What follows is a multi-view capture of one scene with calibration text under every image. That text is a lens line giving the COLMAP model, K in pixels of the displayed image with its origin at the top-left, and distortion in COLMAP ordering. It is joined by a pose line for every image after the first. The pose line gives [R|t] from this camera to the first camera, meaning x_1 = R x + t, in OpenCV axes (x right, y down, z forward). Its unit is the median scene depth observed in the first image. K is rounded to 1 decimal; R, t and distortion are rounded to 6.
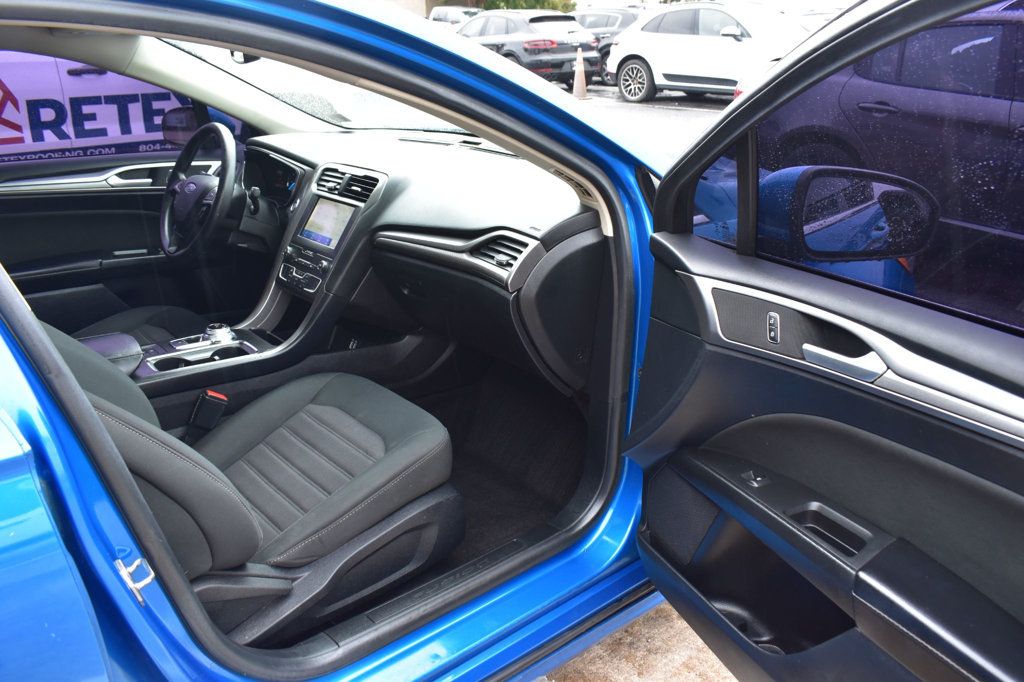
lens RADIAL K [[774.3, 0, 512.0], [0, 774.3, 341.0], [0, 0, 1]] dist [-0.067766, -0.001677]
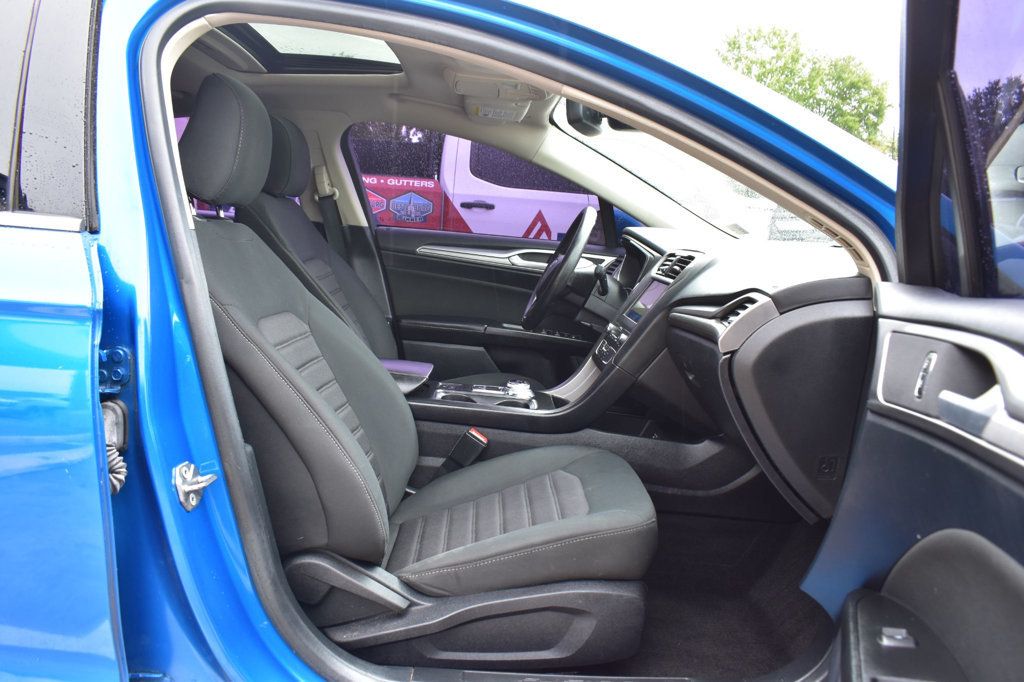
lens RADIAL K [[787.2, 0, 512.0], [0, 787.2, 341.0], [0, 0, 1]] dist [-0.104534, 0.003280]
pose [[0.777189, 0.137982, -0.613953, 0.305517], [-0.273694, 0.952666, -0.132358, 0.087322], [0.566629, 0.270902, 0.778167, 0.212648]]
